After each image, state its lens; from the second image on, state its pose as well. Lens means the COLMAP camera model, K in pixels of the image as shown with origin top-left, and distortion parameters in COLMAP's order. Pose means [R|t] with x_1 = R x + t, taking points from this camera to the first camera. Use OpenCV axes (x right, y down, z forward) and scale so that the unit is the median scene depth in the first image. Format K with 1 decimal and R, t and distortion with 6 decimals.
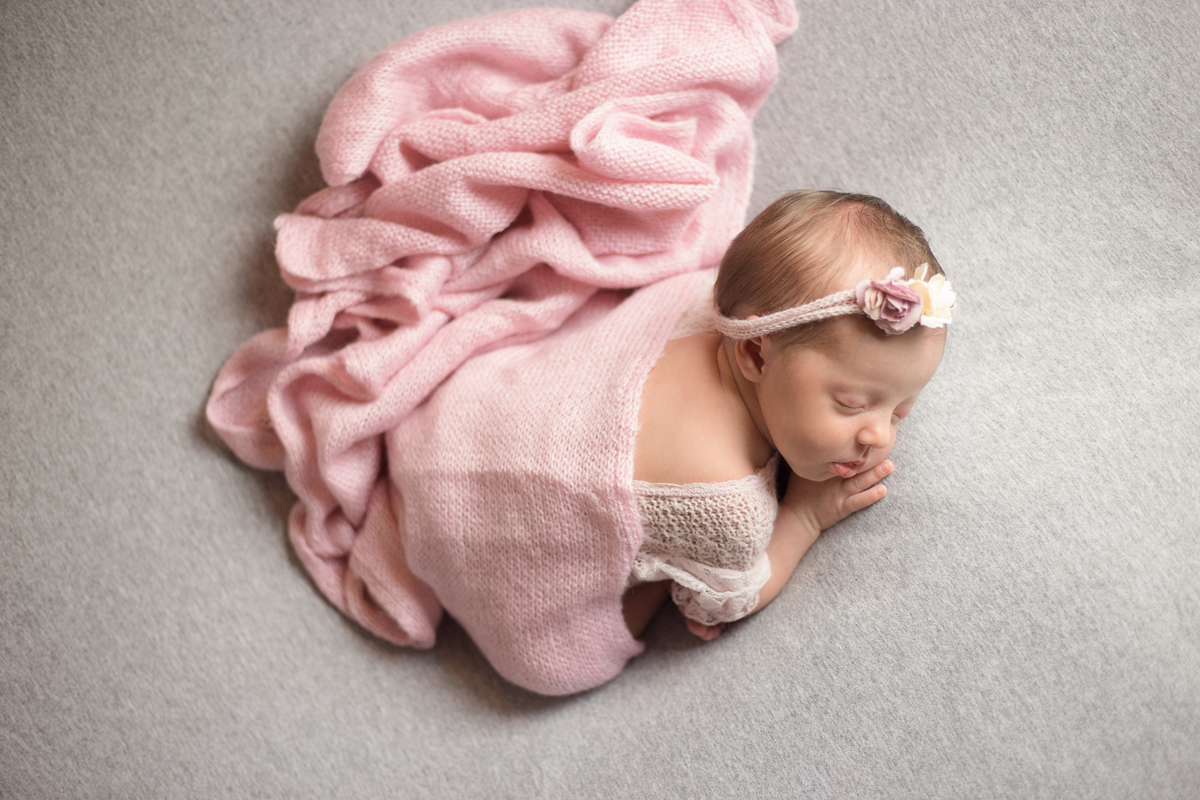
lens RADIAL K [[1847.3, 0, 599.4], [0, 1847.3, 380.2], [0, 0, 1]] dist [-0.171275, 0.043252]
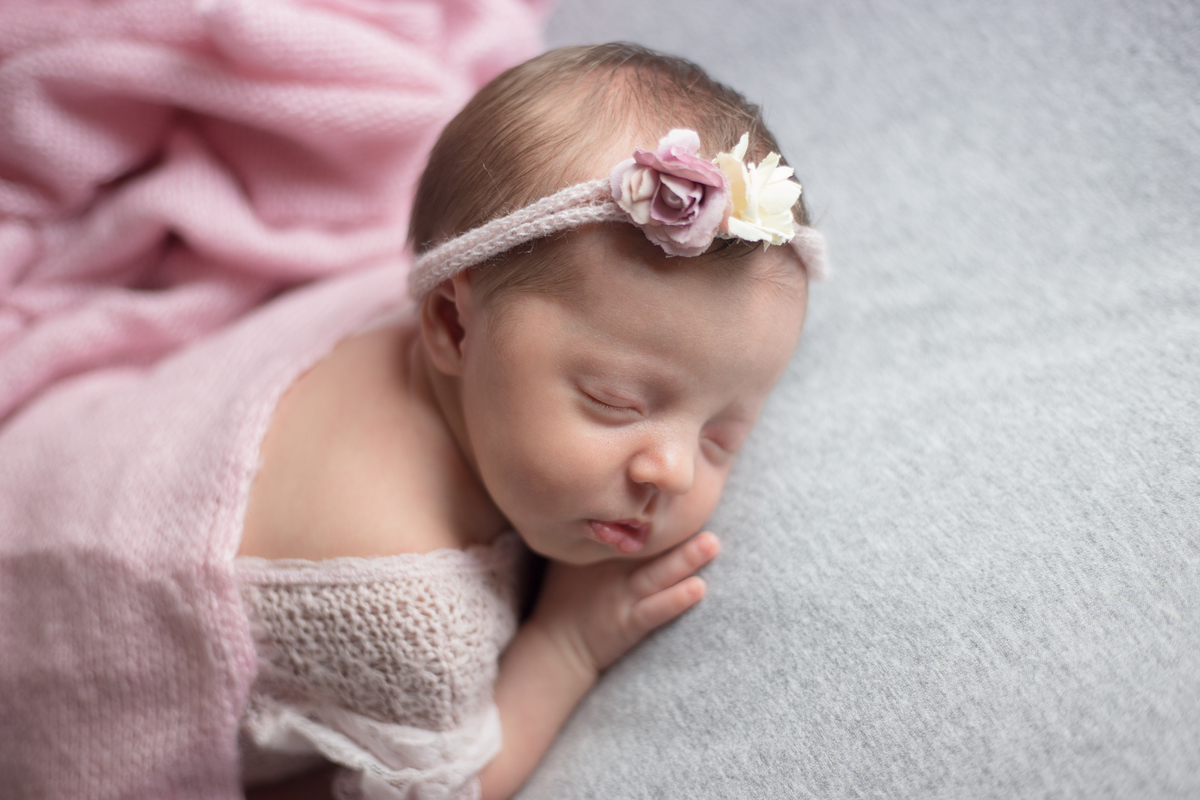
lens RADIAL K [[1942.4, 0, 599.9], [0, 1942.4, 347.0], [0, 0, 1]] dist [-0.151880, -0.072609]
pose [[0.997897, 0.009003, -0.064185, 0.163296], [-0.021900, 0.978899, -0.203169, 0.108427], [0.061002, 0.204147, 0.977038, 0.431308]]
